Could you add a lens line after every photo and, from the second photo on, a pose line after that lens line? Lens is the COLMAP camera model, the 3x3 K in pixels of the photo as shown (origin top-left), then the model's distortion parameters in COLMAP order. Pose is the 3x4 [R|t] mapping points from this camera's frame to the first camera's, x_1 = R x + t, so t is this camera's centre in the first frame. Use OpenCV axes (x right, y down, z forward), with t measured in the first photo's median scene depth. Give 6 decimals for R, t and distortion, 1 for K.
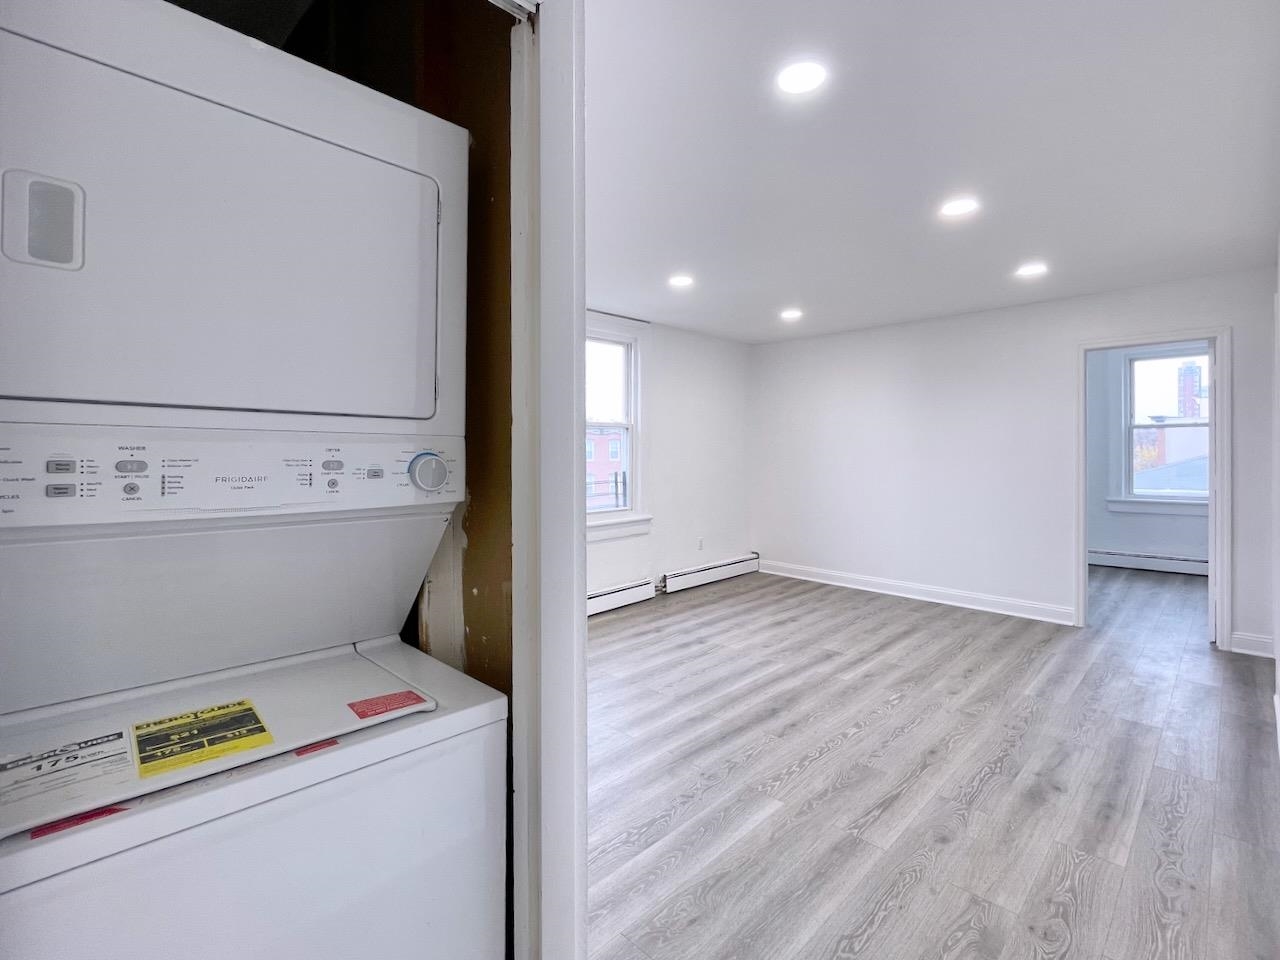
lens RADIAL K [[601.4, 0, 651.4], [0, 601.4, 458.0], [0, 0, 1]] dist [-0.001384, 0.000093]
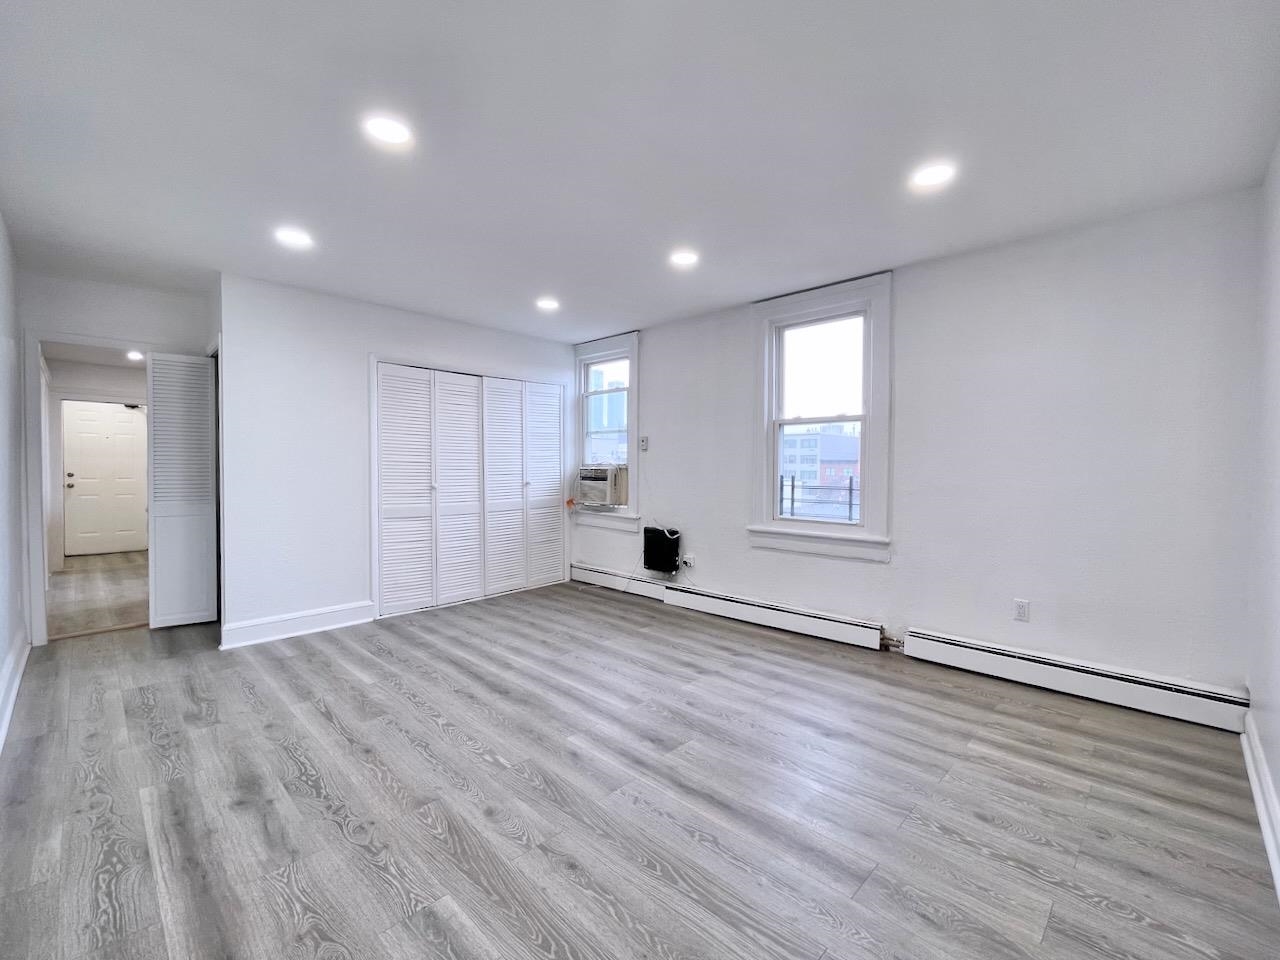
lens RADIAL K [[550.8, 0, 646.7], [0, 550.8, 479.3], [0, 0, 1]] dist [-0.001038, -0.000453]
pose [[0.001760, 0.032075, -0.999484, 1.049911], [-0.014754, 0.999378, 0.032045, 0.011427], [0.999890, 0.014690, 0.002232, 1.126581]]
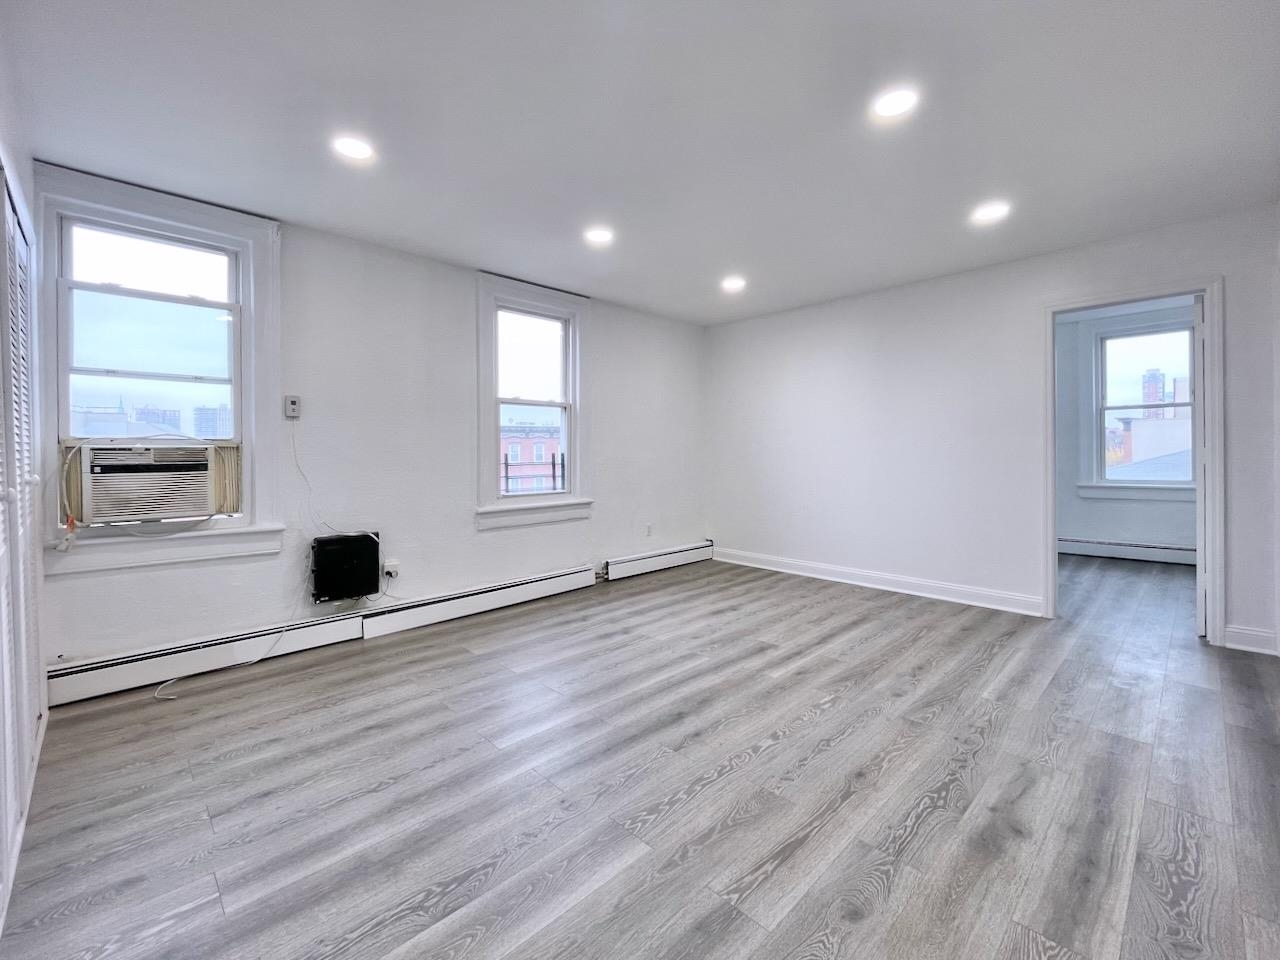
lens RADIAL K [[547.3, 0, 633.7], [0, 547.3, 460.7], [0, 0, 1]] dist [-0.001796, -0.000129]
pose [[0.999543, -0.002823, -0.030091, 0.148288], [0.002774, 0.999995, -0.001642, 0.056882], [0.030095, 0.001558, 0.999546, 0.206395]]
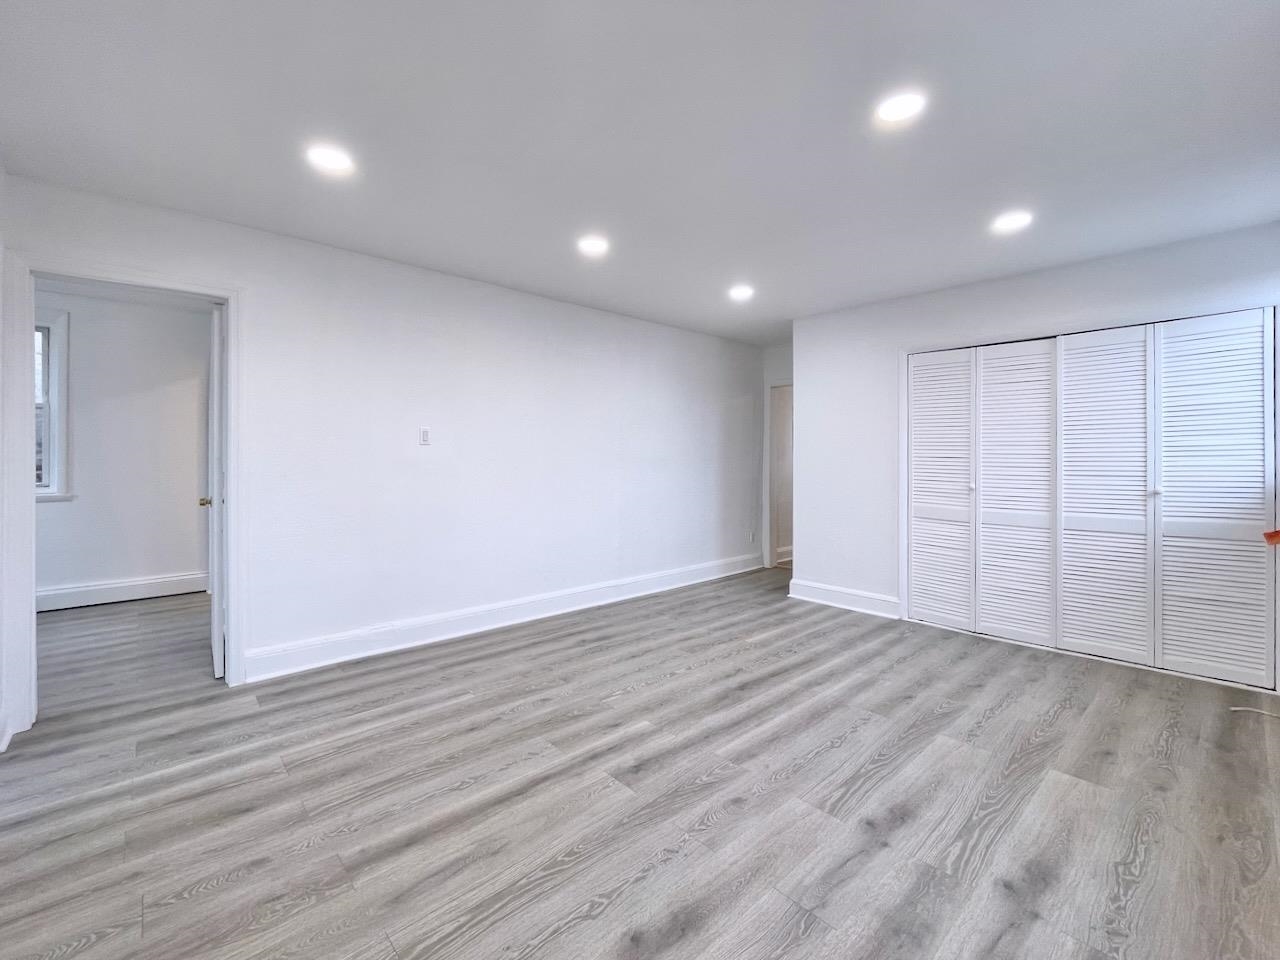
lens RADIAL K [[547.3, 0, 633.7], [0, 547.3, 460.7], [0, 0, 1]] dist [-0.001796, -0.000129]
pose [[-0.998101, 0.002089, 0.061568, 0.302689], [0.003026, 0.999881, 0.015131, 0.007215], [-0.061529, 0.015289, -0.997988, 1.777866]]
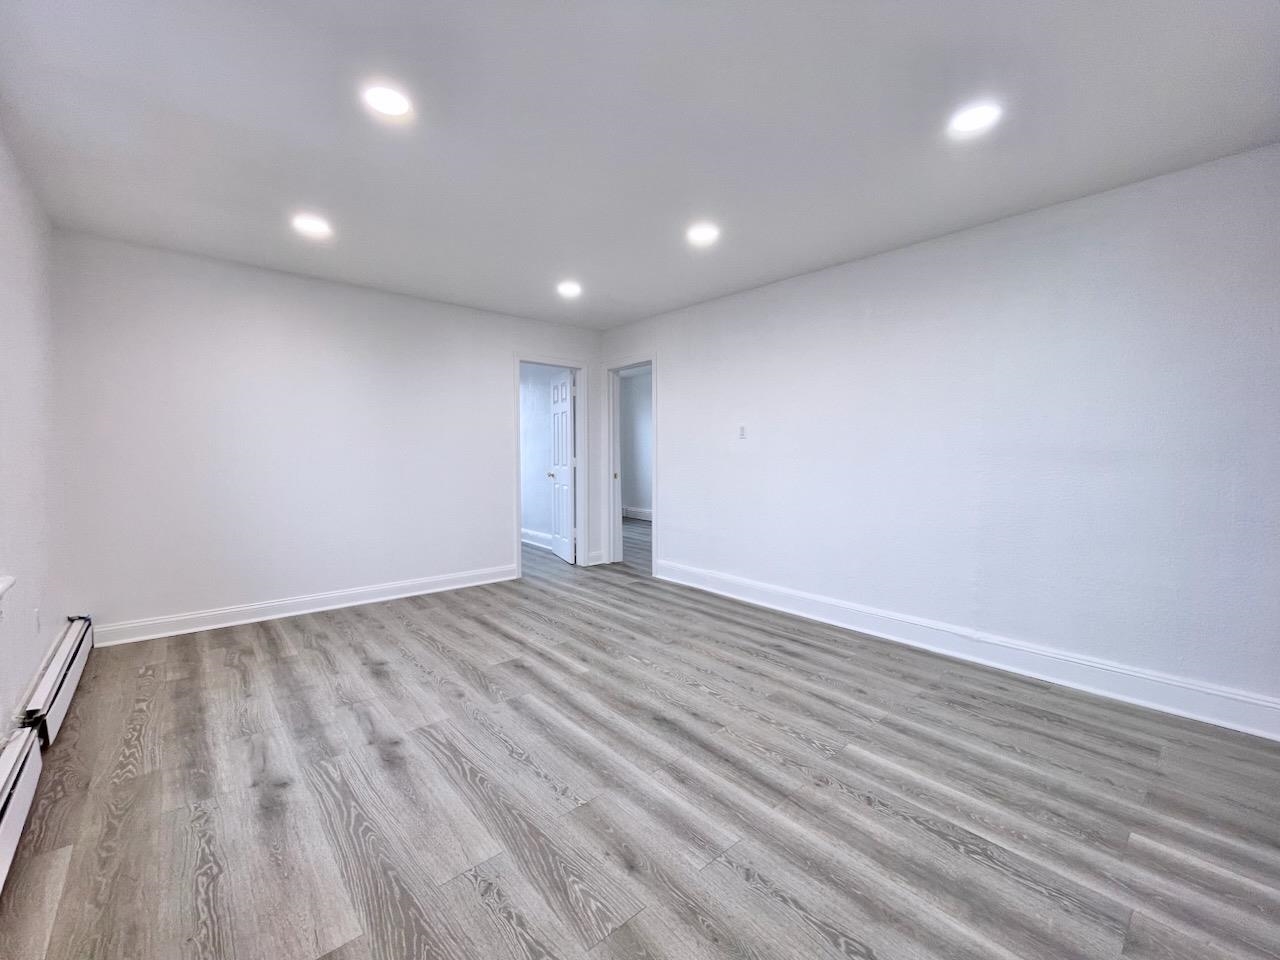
lens RADIAL K [[524.7, 0, 640.0], [0, 524.7, 480.0], [0, 0, 1]] dist [-0.000969, -0.000281]
pose [[0.070387, -0.048087, 0.996360, -0.497740], [0.008850, 0.998828, 0.047581, 0.028874], [-0.997481, 0.005469, 0.070730, 0.882980]]
